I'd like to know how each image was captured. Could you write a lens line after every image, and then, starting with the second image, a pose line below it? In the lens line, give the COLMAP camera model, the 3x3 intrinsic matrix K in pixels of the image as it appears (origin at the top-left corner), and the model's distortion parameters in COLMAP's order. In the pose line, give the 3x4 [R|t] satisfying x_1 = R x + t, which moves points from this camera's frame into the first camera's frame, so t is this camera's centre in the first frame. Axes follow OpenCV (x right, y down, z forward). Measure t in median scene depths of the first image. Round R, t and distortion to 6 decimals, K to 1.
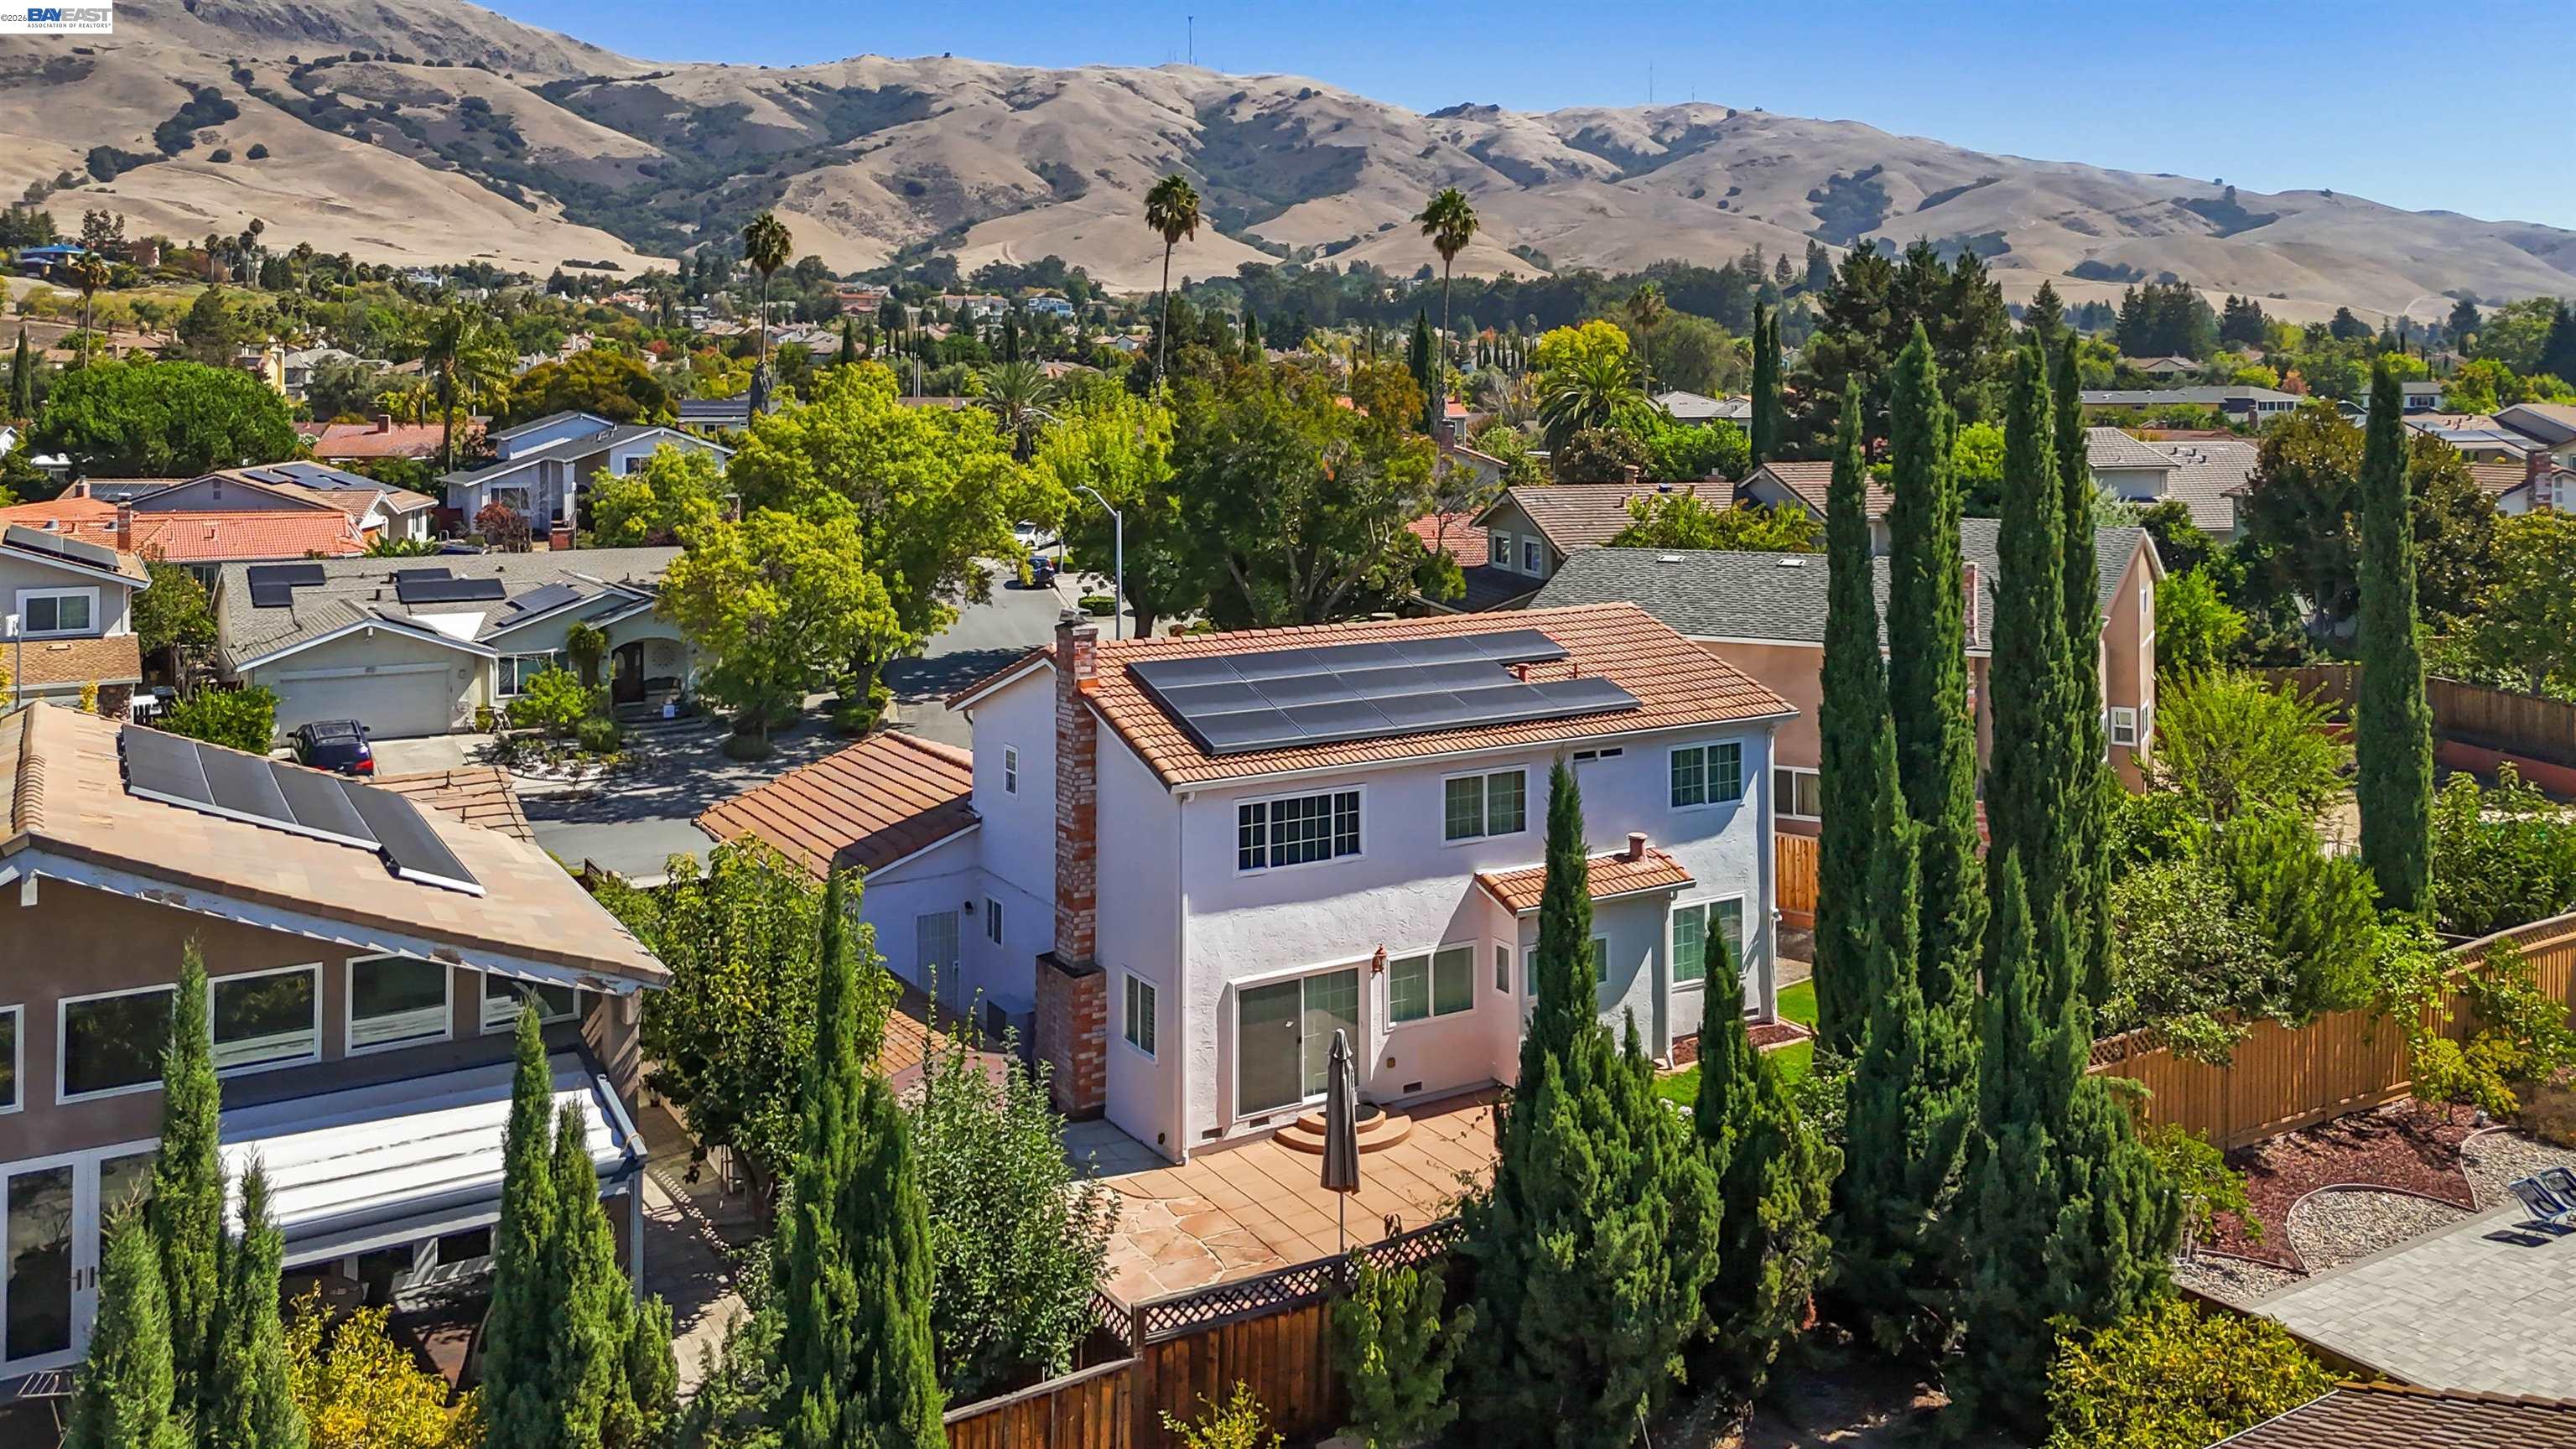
lens RADIAL K [[1922.3, 0, 1288.0], [0, 1922.3, 724.5], [0, 0, 1]] dist [0.061829, -0.062445]
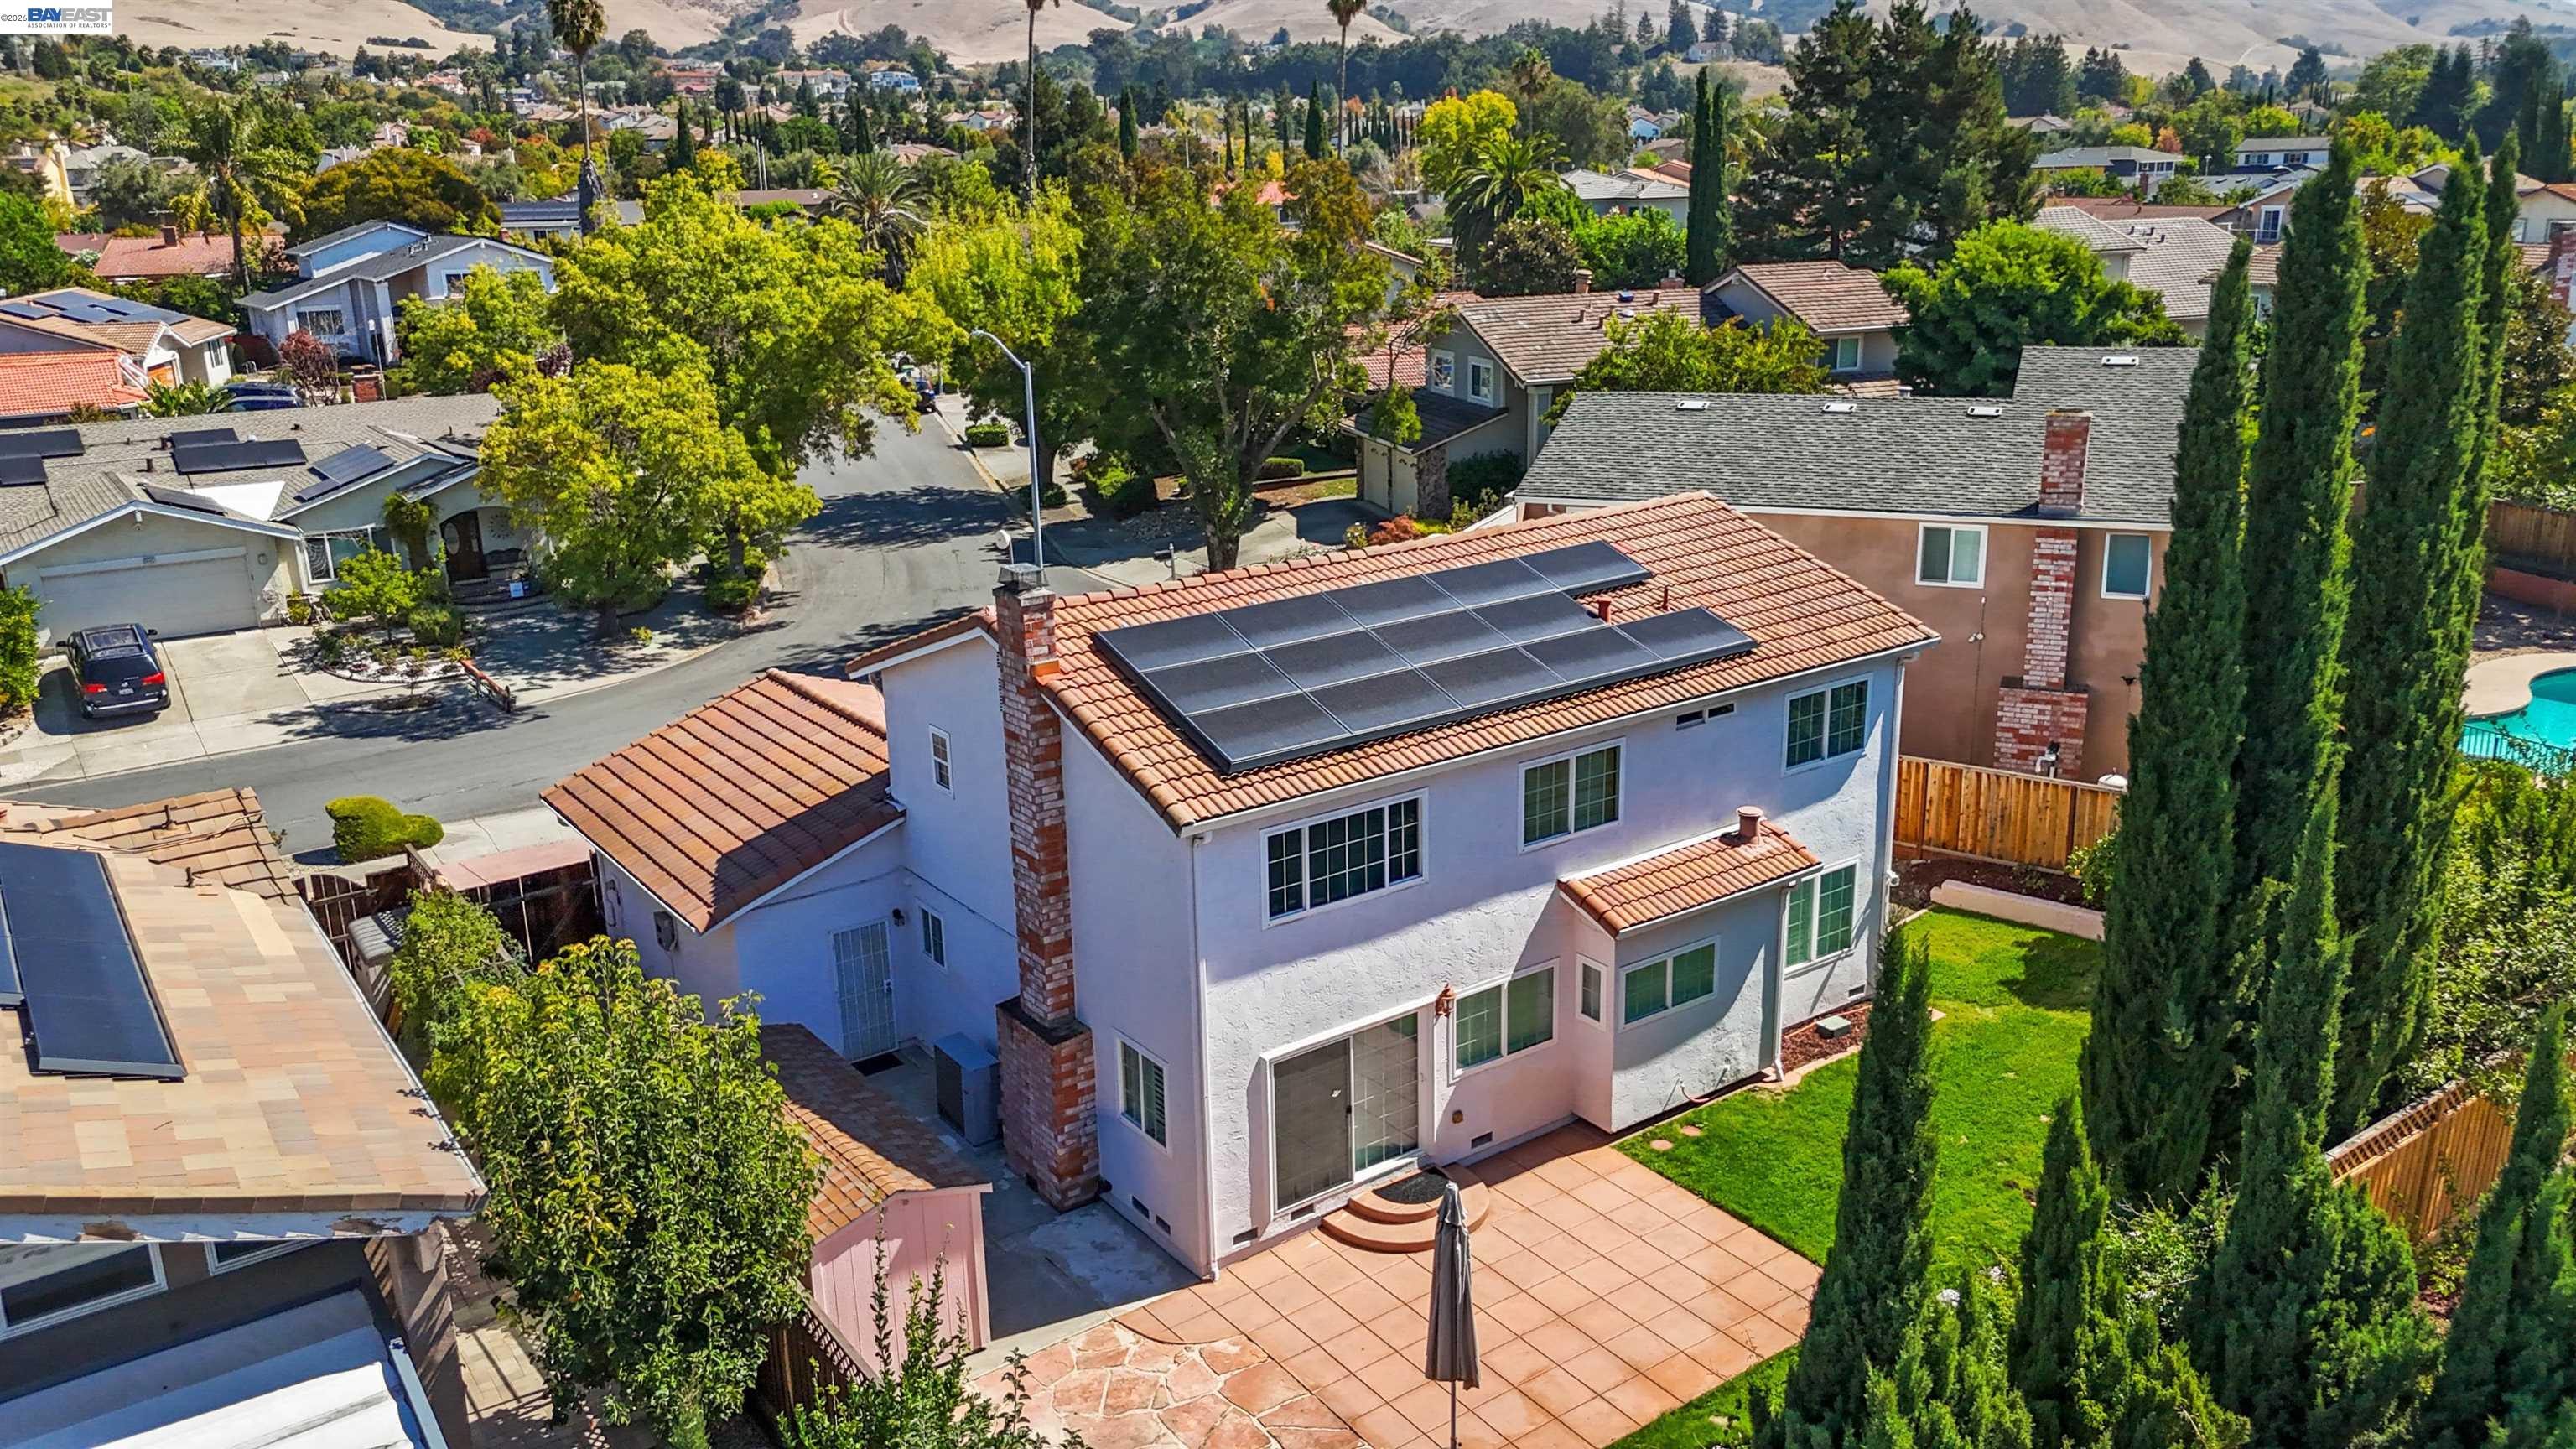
lens RADIAL K [[1808.8, 0, 1329.6], [0, 1808.8, 867.8], [0, 0, 1]] dist [0.038976, -0.022311]
pose [[0.995183, -0.055959, 0.080489, -0.024501], [0.039072, 0.979451, 0.197860, -0.034677], [-0.089907, -0.193762, 0.976920, 0.132402]]
